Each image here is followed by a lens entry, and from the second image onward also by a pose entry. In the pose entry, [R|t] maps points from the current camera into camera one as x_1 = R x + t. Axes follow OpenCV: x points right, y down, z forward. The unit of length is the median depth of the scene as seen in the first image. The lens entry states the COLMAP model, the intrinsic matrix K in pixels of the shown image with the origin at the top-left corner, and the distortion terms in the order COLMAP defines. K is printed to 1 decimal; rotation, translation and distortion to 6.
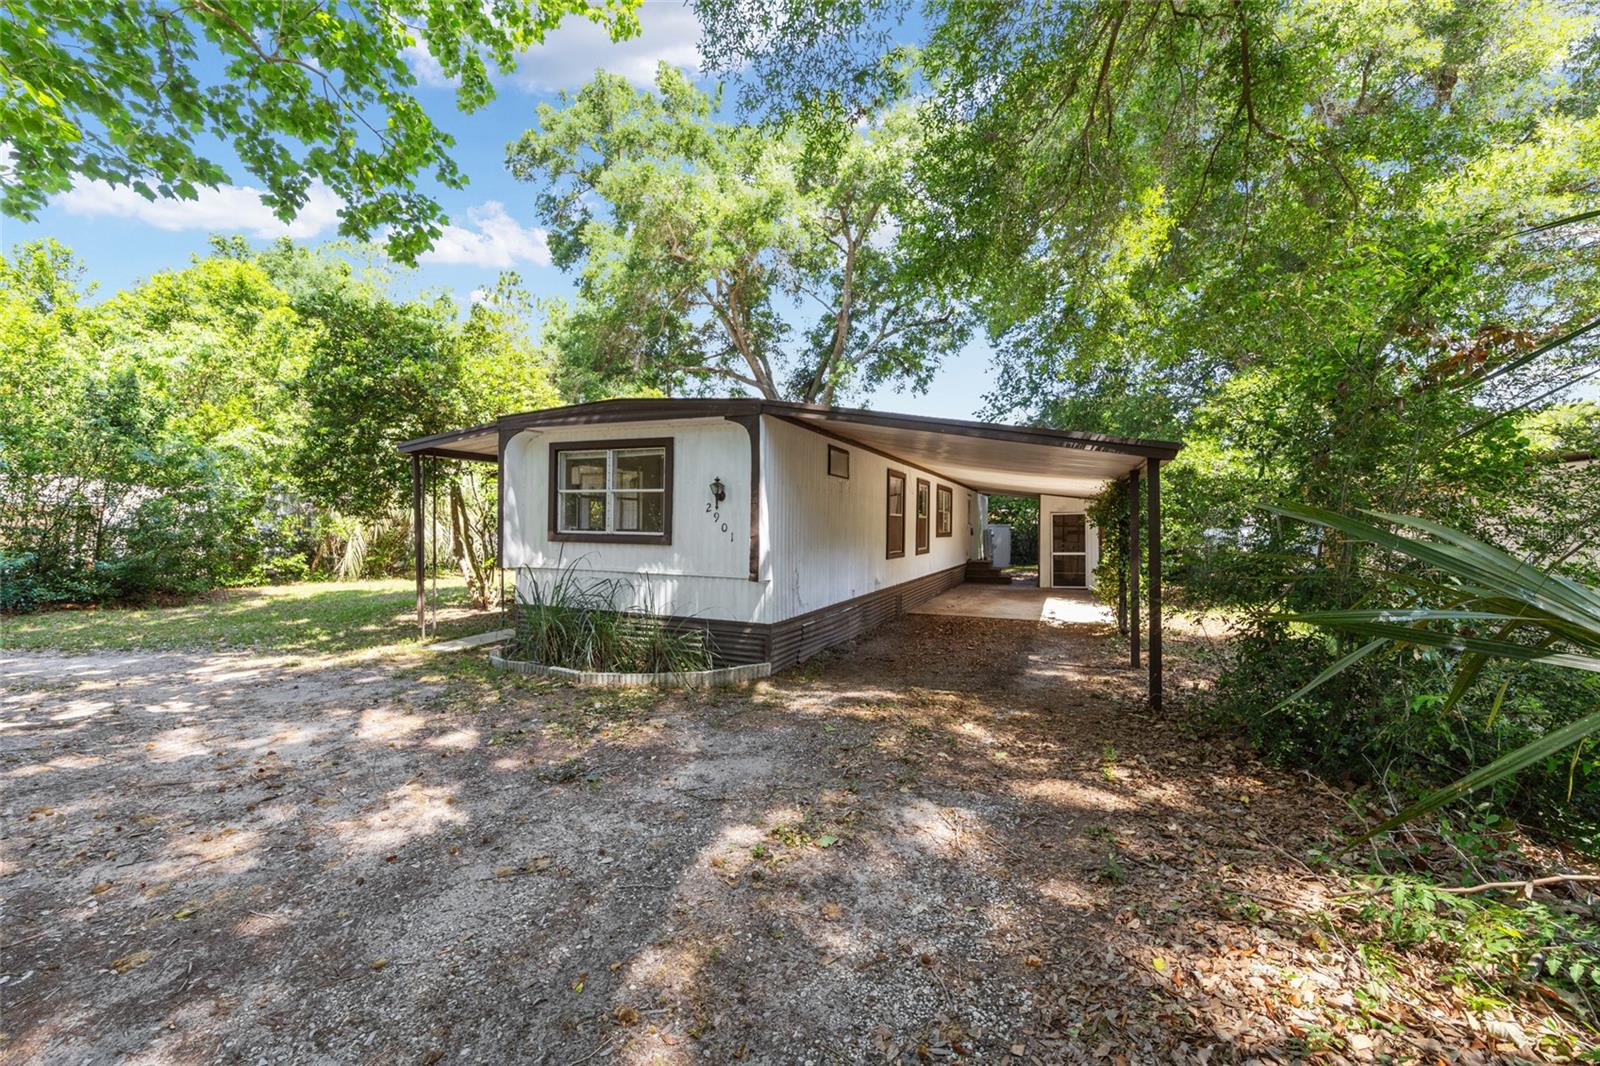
lens RADIAL K [[643.0, 0, 806.6], [0, 643.0, 531.0], [0, 0, 1]] dist [0.002967, 0.000365]
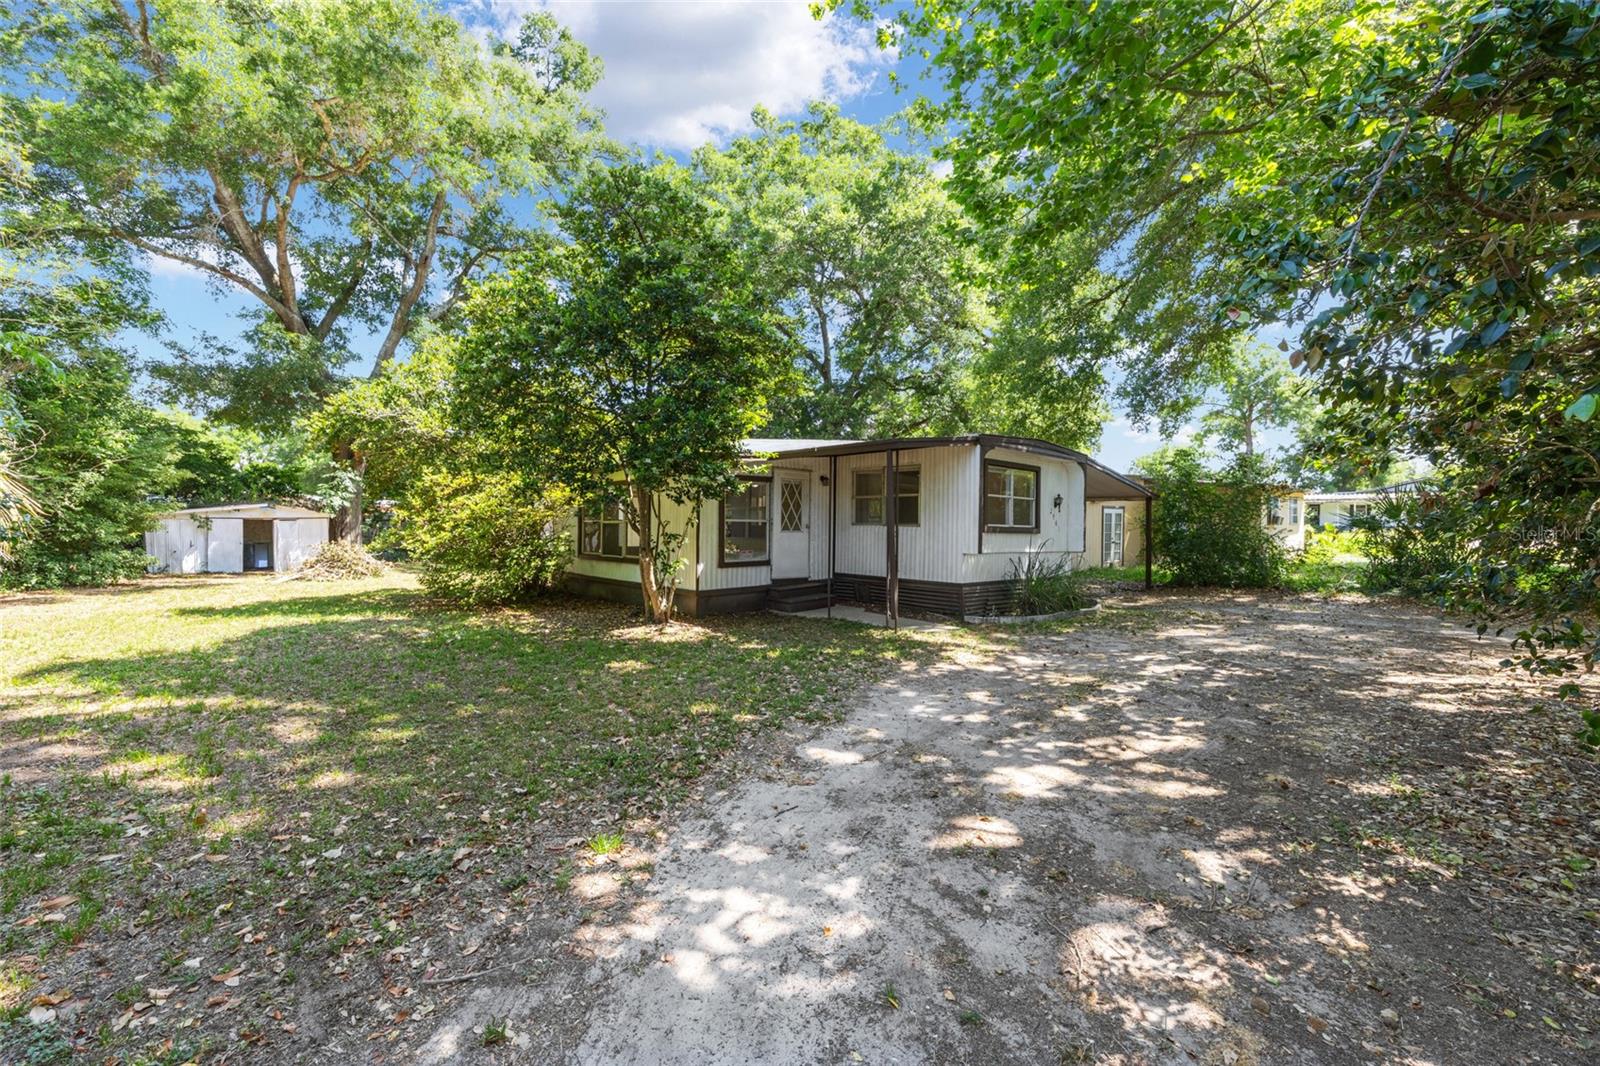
lens RADIAL K [[643.0, 0, 797.7], [0, 643.0, 531.9], [0, 0, 1]] dist [0.002967, 0.000365]
pose [[0.405474, -0.009545, 0.914057, -1.785322], [-0.001802, 0.999935, 0.011241, 0.000093], [-0.914105, -0.006205, 0.405431, 0.824375]]
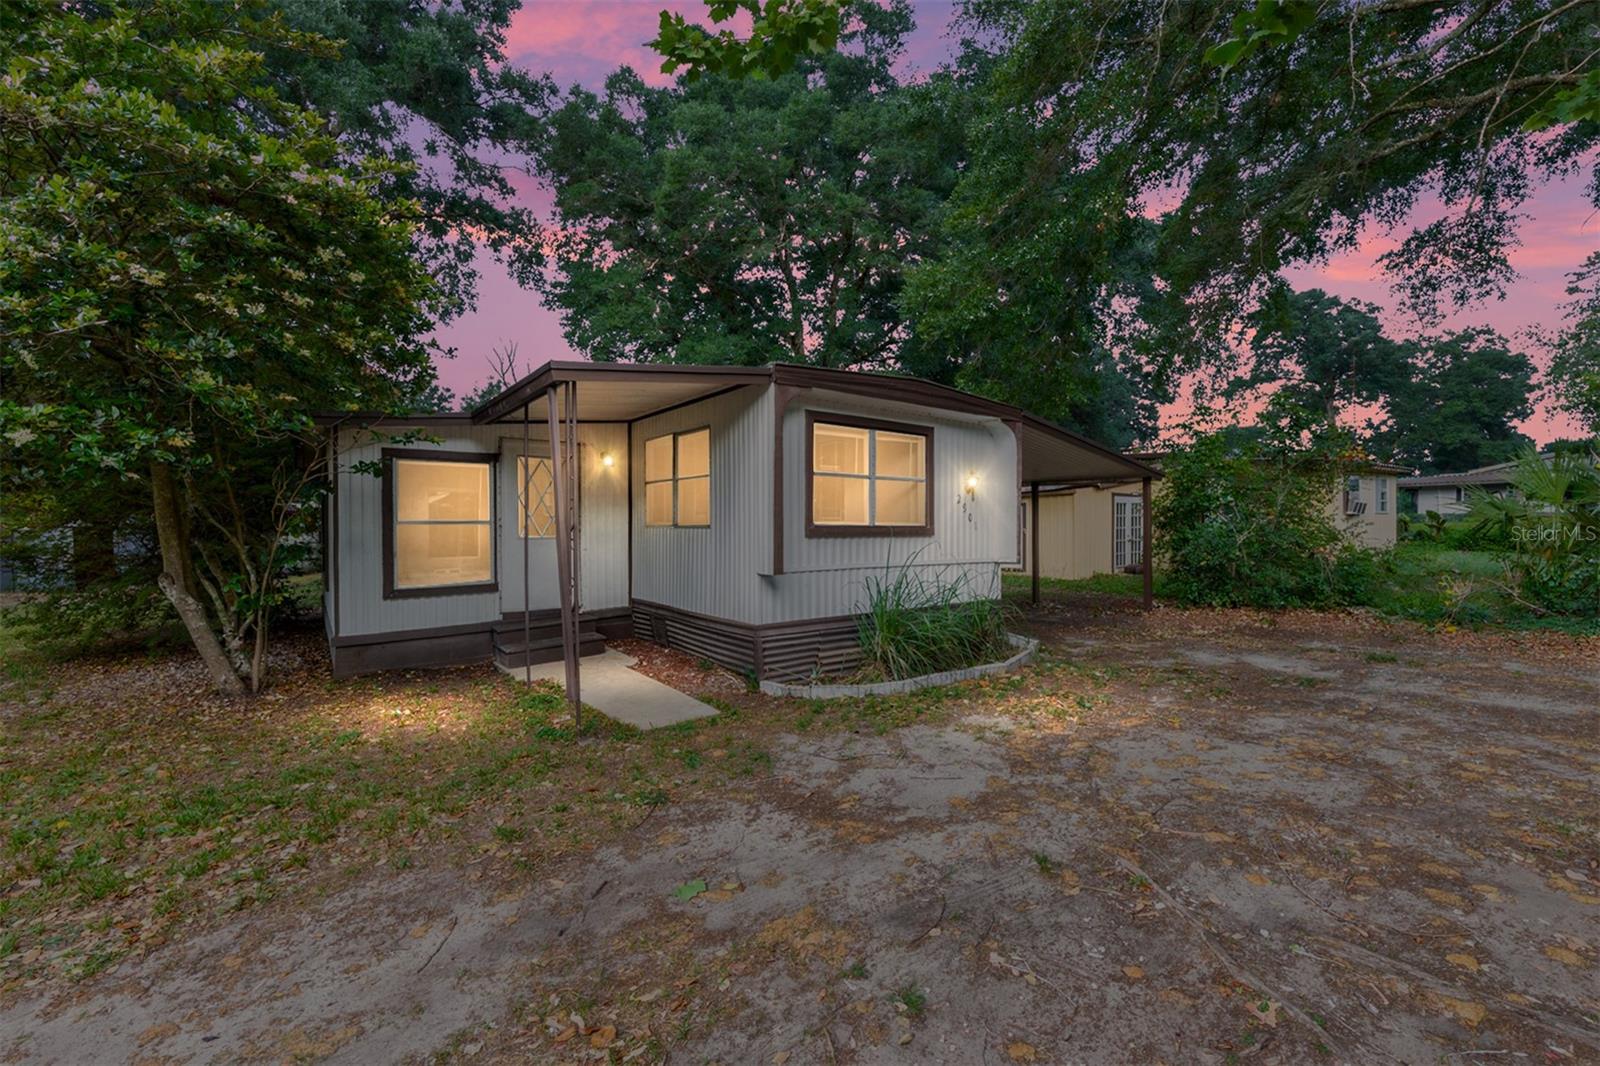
lens RADIAL K [[643.0, 0, 802.7], [0, 643.0, 526.3], [0, 0, 1]] dist [0.002967, 0.000365]
pose [[0.479210, -0.012044, 0.877617, -1.103233], [0.013271, 0.999891, 0.006475, -0.002645], [-0.877600, 0.008544, 0.479318, 0.638312]]
